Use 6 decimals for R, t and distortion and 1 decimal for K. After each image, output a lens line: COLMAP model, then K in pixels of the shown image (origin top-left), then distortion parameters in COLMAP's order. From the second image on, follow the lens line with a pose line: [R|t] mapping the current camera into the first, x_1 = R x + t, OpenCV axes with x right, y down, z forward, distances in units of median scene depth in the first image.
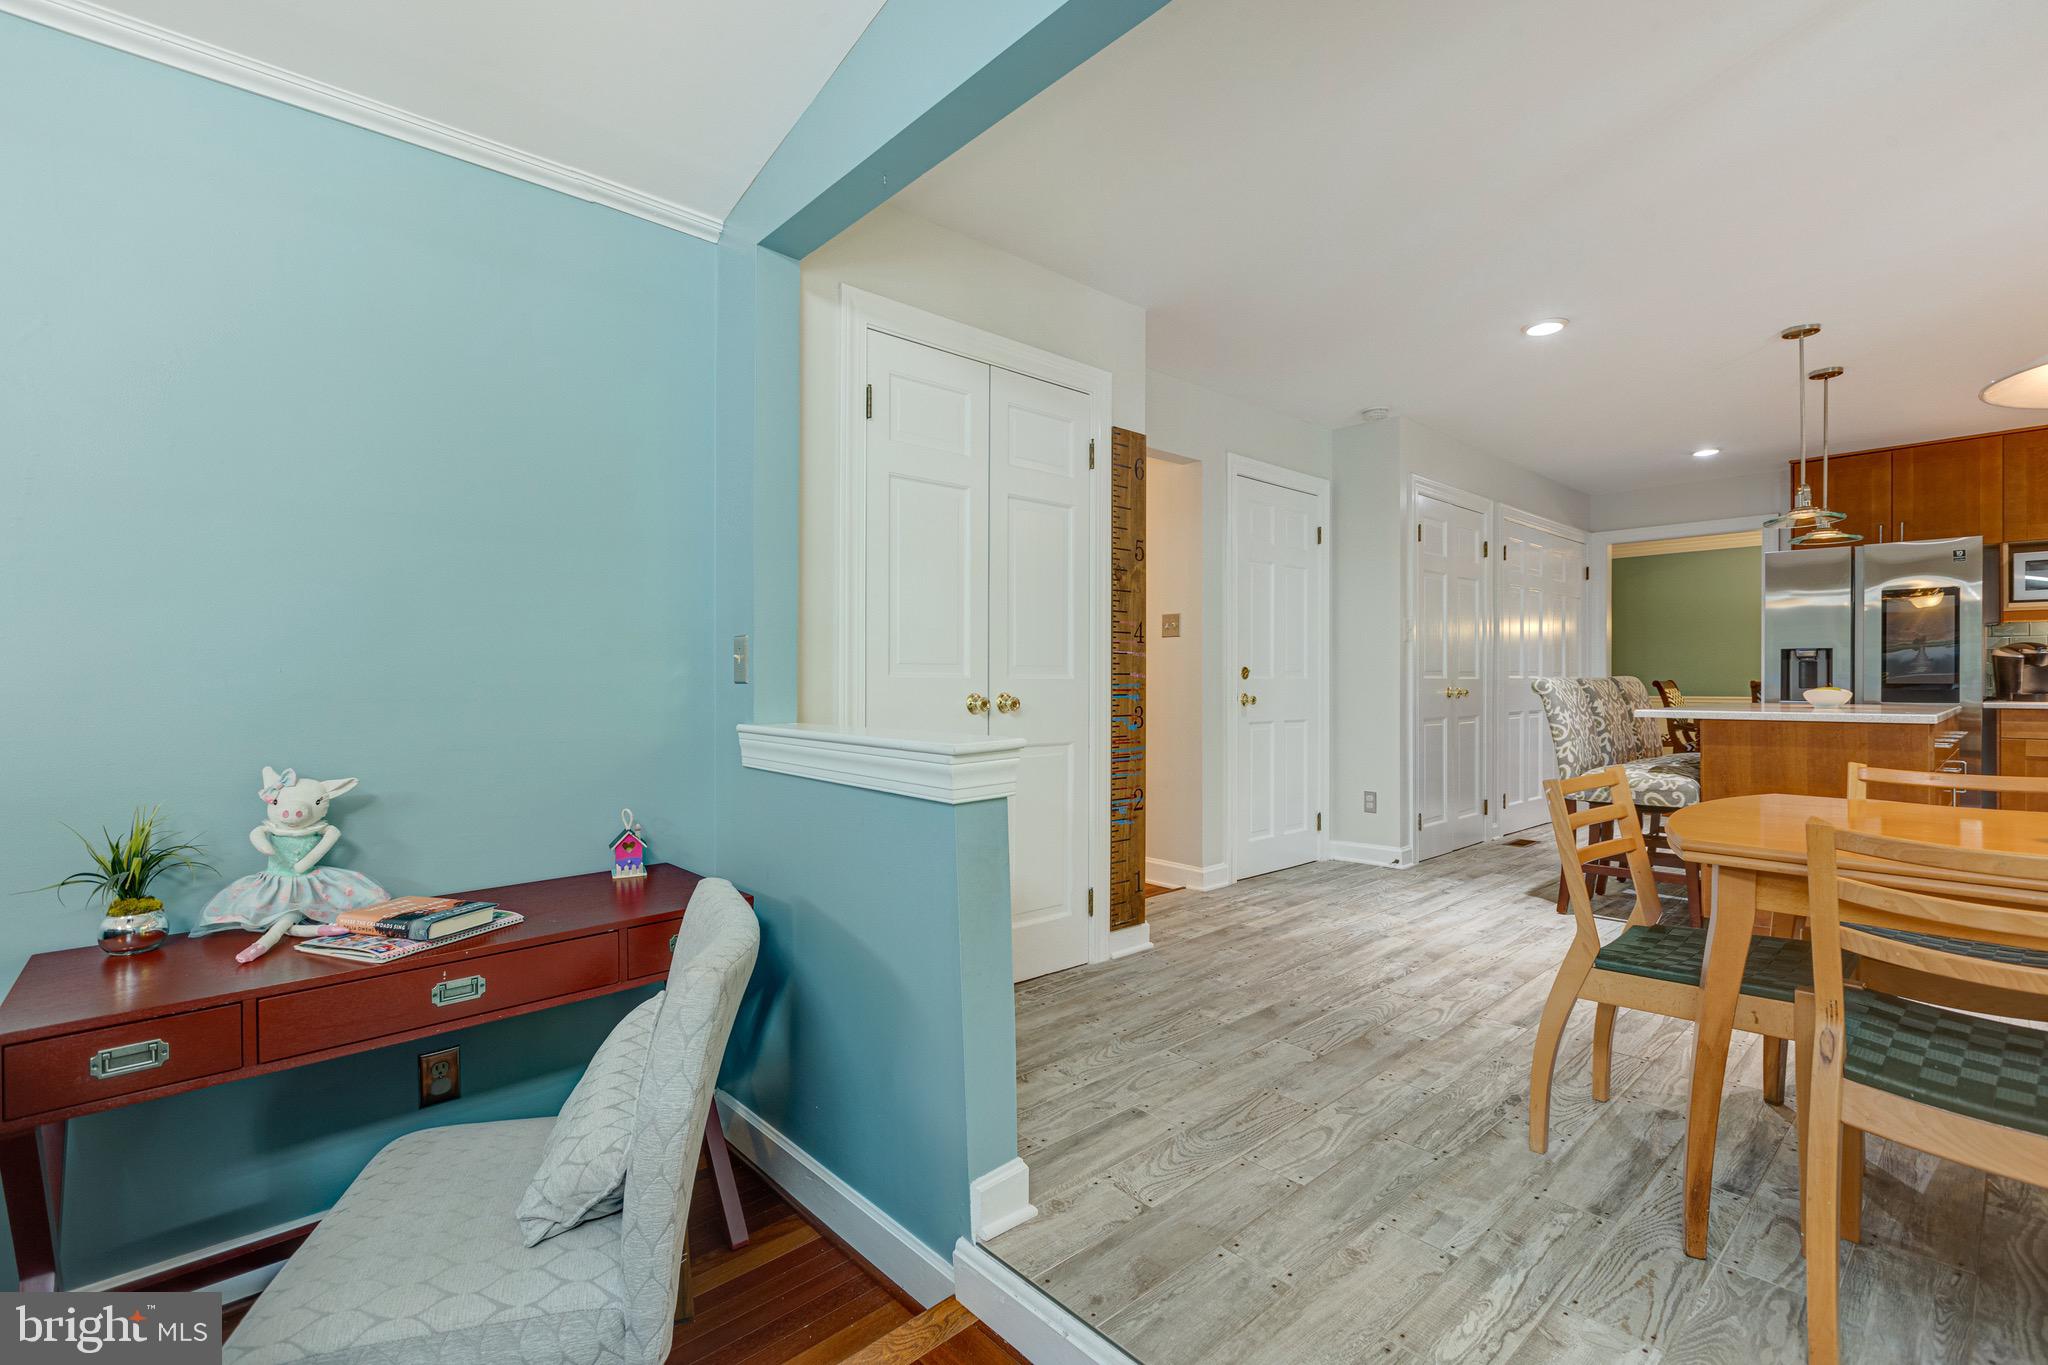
lens RADIAL K [[908.0, 0, 1027.6], [0, 908.0, 680.9], [0, 0, 1]] dist [-0.001298, -0.000375]
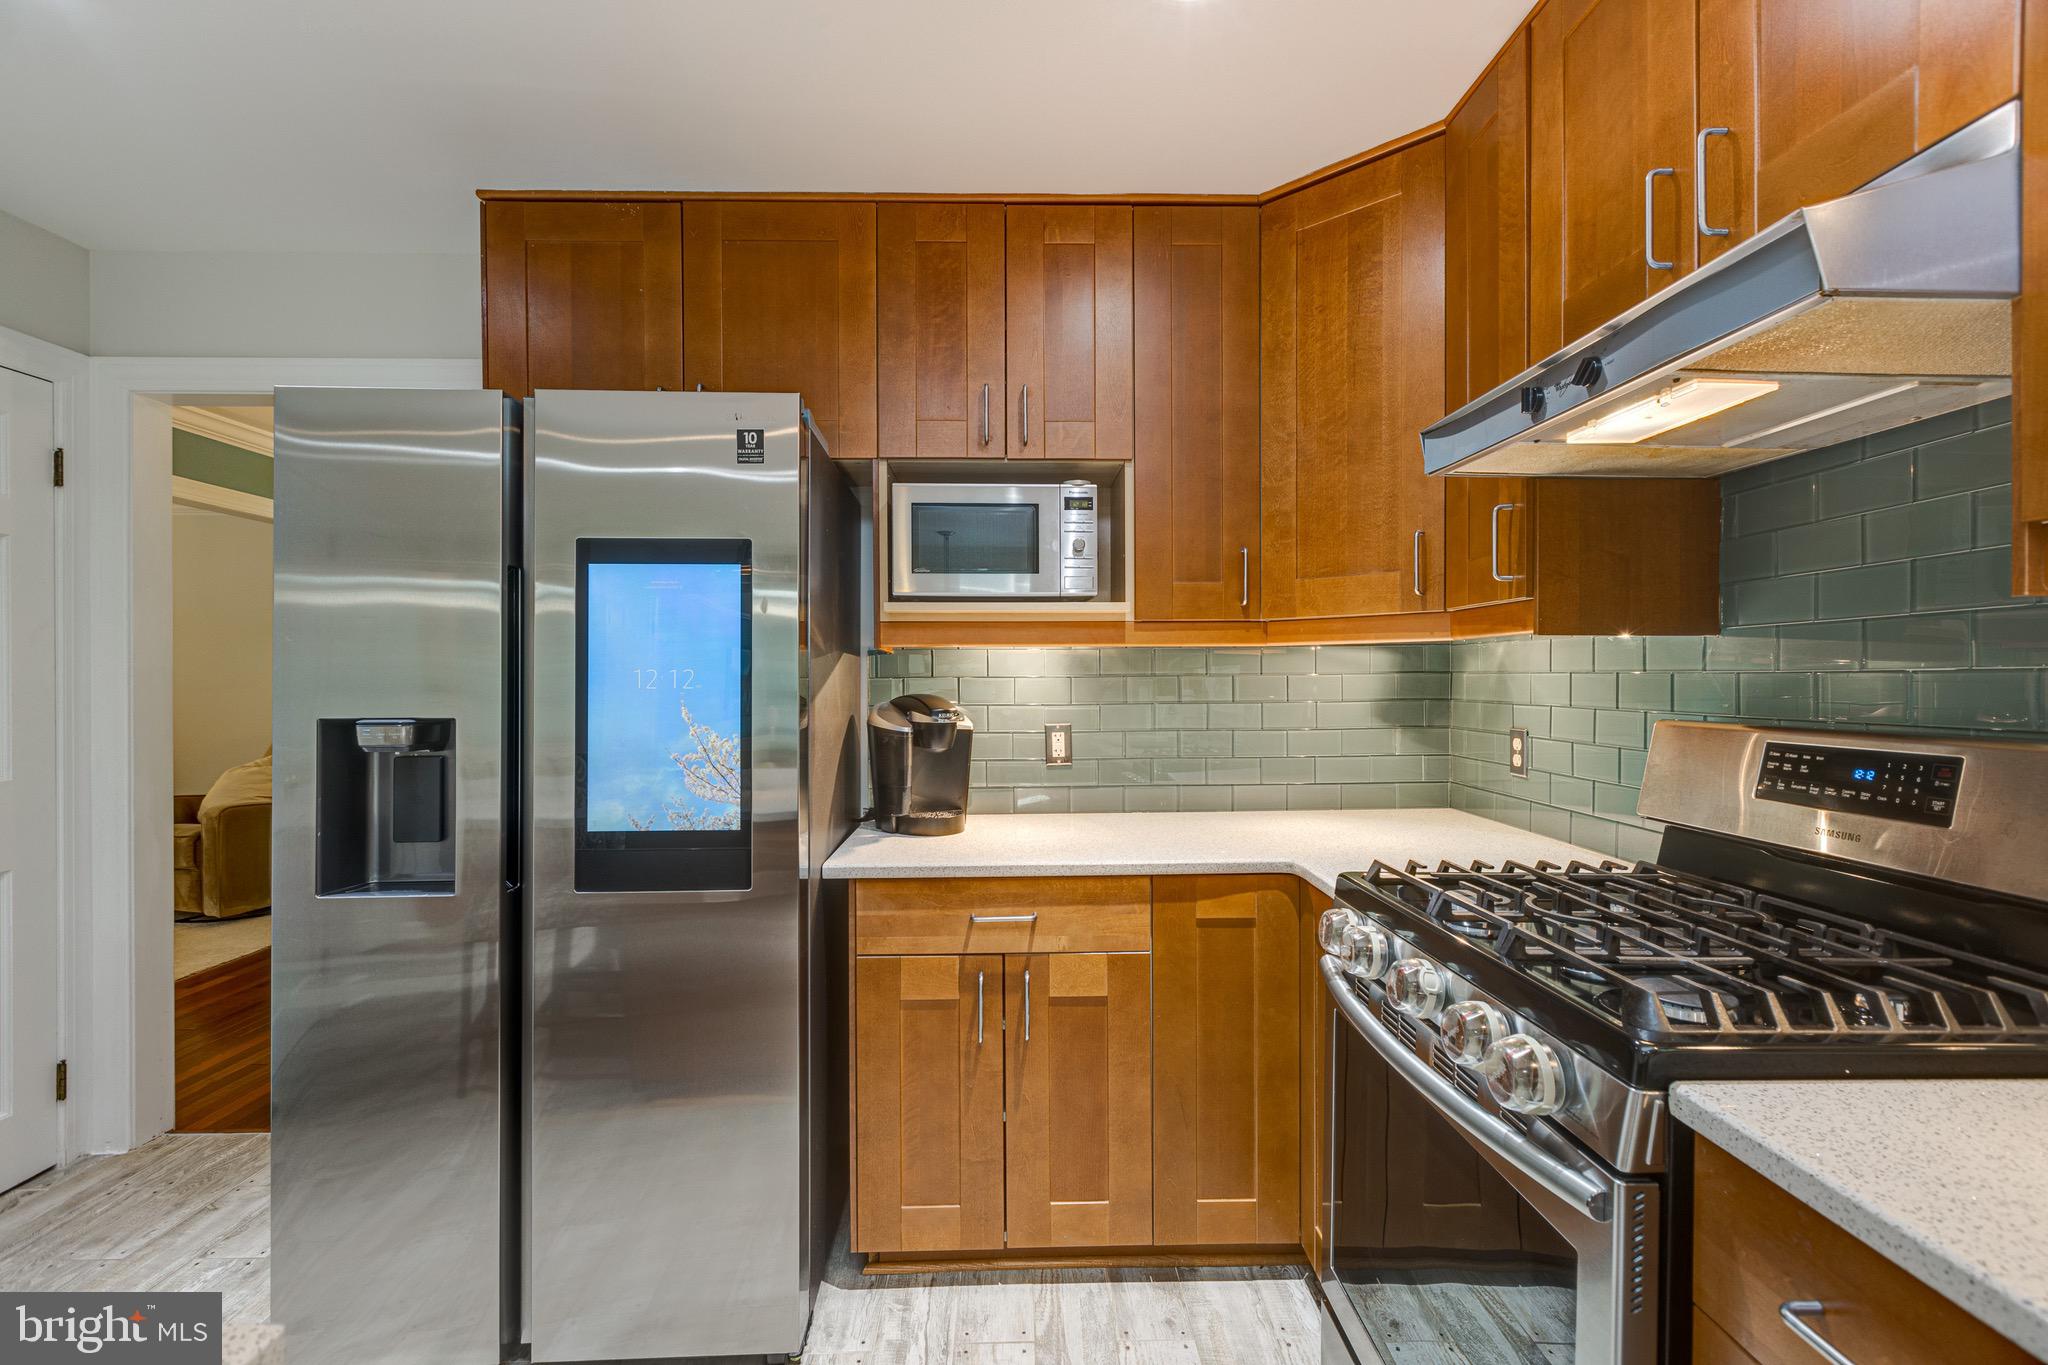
lens RADIAL K [[908.0, 0, 1026.0], [0, 908.0, 675.7], [0, 0, 1]] dist [-0.001298, -0.000375]
pose [[0.657849, 0.001018, 0.753149, 0.811689], [0.005648, 0.999964, -0.006286, -0.049192], [-0.753128, 0.008389, 0.657820, 0.677655]]
